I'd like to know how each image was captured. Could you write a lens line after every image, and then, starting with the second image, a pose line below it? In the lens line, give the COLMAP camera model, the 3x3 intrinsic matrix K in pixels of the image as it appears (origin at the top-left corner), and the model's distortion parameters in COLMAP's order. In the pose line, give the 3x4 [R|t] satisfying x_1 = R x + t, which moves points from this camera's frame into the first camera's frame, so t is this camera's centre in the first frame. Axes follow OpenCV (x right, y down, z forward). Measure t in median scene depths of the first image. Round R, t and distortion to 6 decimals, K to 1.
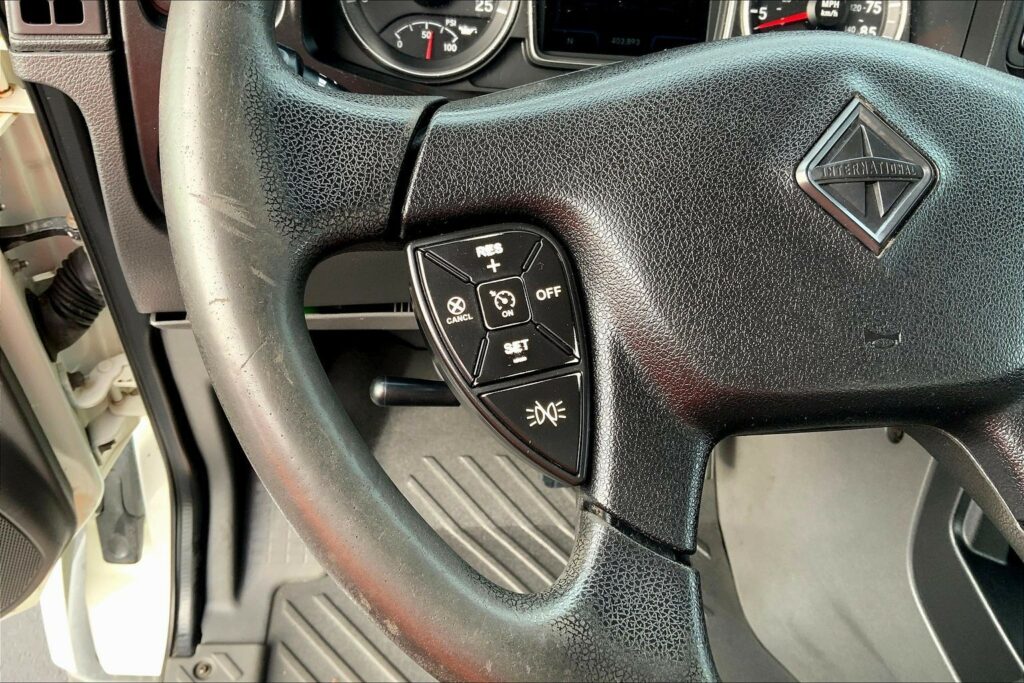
lens RADIAL K [[834.1, 0, 504.4], [0, 834.1, 341.1], [0, 0, 1]] dist [0.083454, -0.154167]
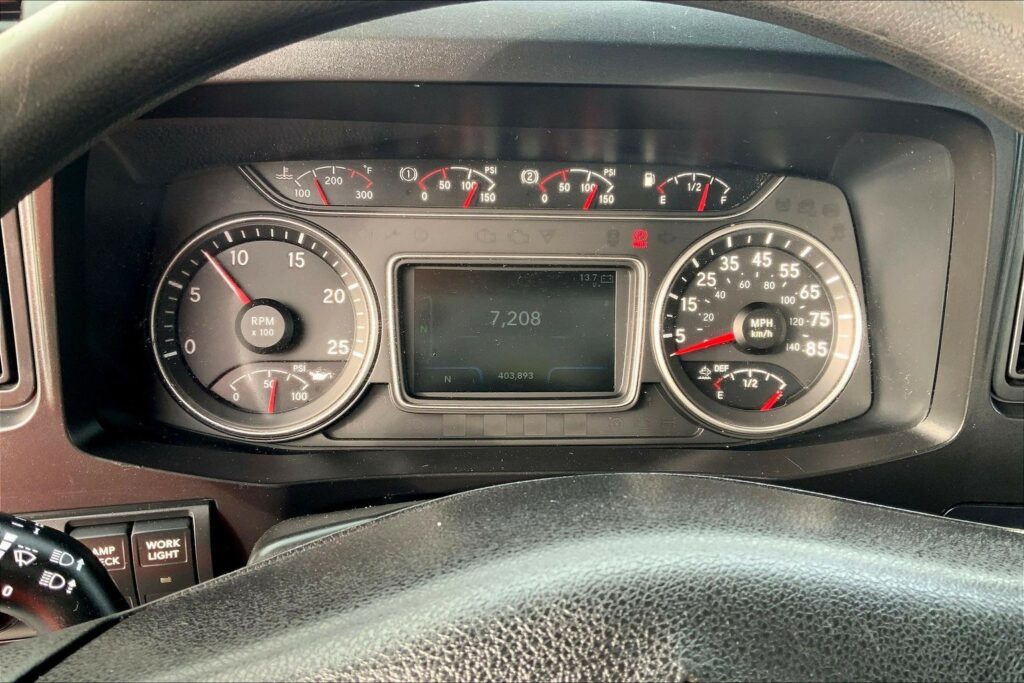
lens RADIAL K [[834.1, 0, 508.0], [0, 834.1, 336.1], [0, 0, 1]] dist [0.083454, -0.154167]
pose [[0.997831, -0.044426, -0.048577, 0.178450], [0.031802, 0.971434, -0.235171, -0.202006], [0.057637, 0.233116, 0.970739, 0.194472]]
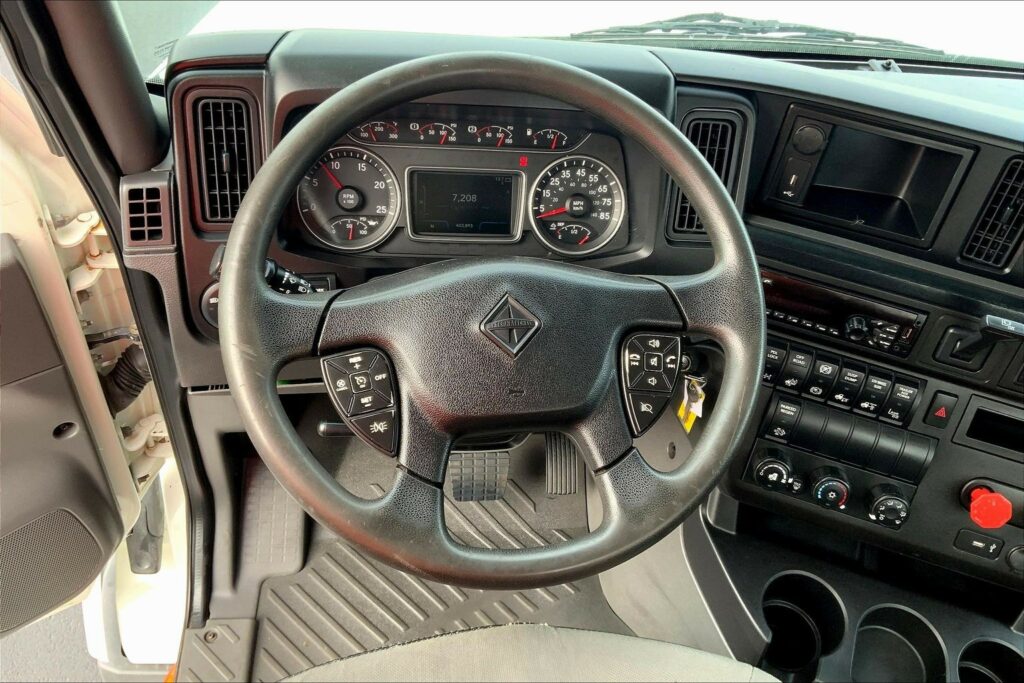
lens RADIAL K [[834.1, 0, 508.9], [0, 834.1, 339.3], [0, 0, 1]] dist [0.083454, -0.154167]
pose [[0.999435, -0.022945, 0.024562, 0.189784], [0.024615, 0.997242, -0.070011, 0.005899], [-0.022888, 0.070576, 0.997244, -0.730168]]
